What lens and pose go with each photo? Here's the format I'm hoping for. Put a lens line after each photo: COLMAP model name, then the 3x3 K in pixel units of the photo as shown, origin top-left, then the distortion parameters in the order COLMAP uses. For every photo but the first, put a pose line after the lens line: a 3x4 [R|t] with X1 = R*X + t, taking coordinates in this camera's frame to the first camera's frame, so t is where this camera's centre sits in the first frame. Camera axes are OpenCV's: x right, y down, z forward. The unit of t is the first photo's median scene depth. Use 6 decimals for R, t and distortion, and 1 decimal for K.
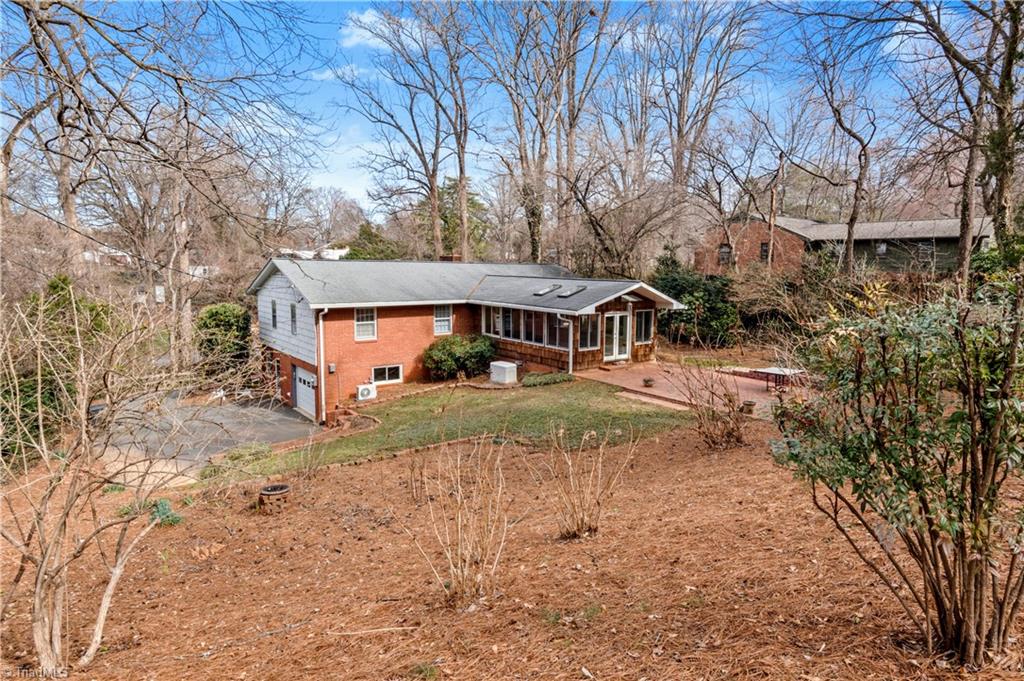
lens RADIAL K [[568.1, 0, 513.3], [0, 568.1, 322.4], [0, 0, 1]] dist [-0.000198, 0.000009]
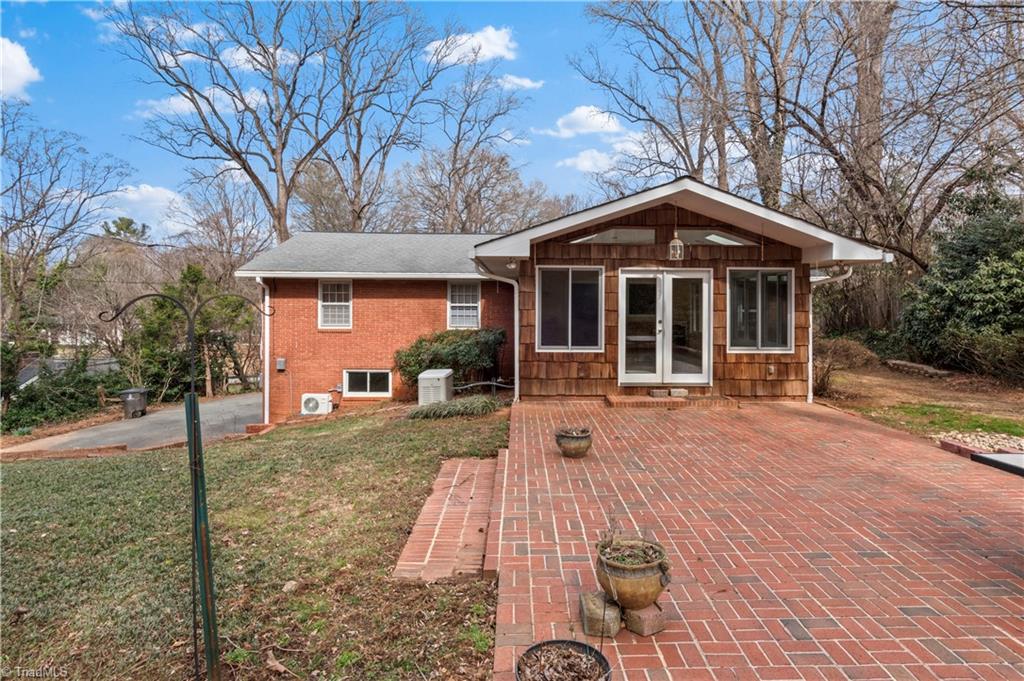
lens RADIAL K [[561.5, 0, 513.6], [0, 561.5, 308.8], [0, 0, 1]] dist [-0.000329, -0.000280]
pose [[0.824003, 0.004503, -0.566568, 0.307762], [-0.053622, 0.996100, -0.070070, 0.043270], [0.564043, 0.088119, 0.821030, 0.568258]]
